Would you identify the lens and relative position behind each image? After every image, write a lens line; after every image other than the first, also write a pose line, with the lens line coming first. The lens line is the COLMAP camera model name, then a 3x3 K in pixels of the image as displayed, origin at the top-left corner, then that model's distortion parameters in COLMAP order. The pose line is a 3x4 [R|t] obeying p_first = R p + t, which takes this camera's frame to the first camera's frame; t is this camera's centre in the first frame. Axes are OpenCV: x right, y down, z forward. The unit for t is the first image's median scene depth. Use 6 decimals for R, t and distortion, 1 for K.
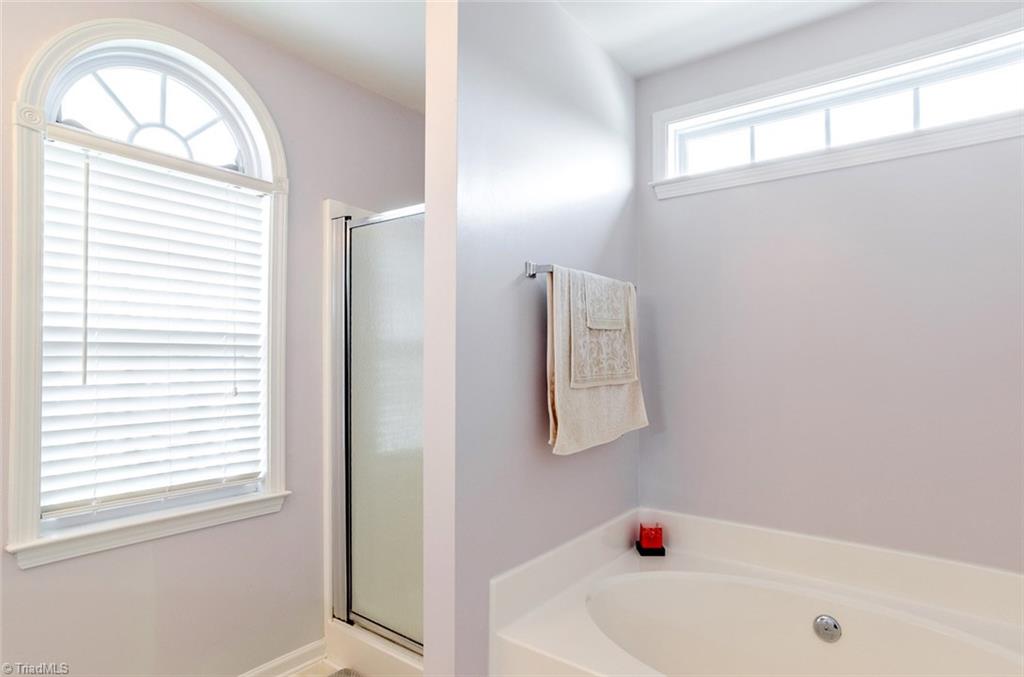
lens RADIAL K [[554.6, 0, 511.5], [0, 554.6, 344.6], [0, 0, 1]] dist [-0.034945, 0.024530]
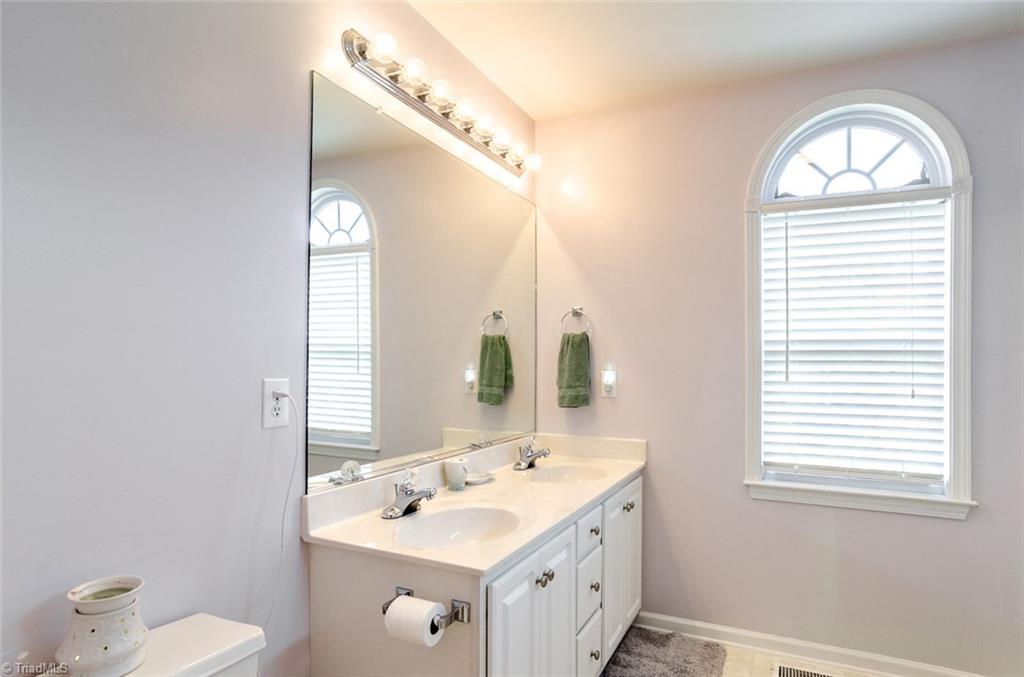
lens RADIAL K [[554.6, 0, 516.5], [0, 554.6, 344.7], [0, 0, 1]] dist [-0.034945, 0.024530]
pose [[0.201438, -0.026499, -0.979143, 0.388885], [0.017700, 0.999569, -0.023410, 0.001097], [0.979341, -0.012616, 0.201820, 0.030947]]
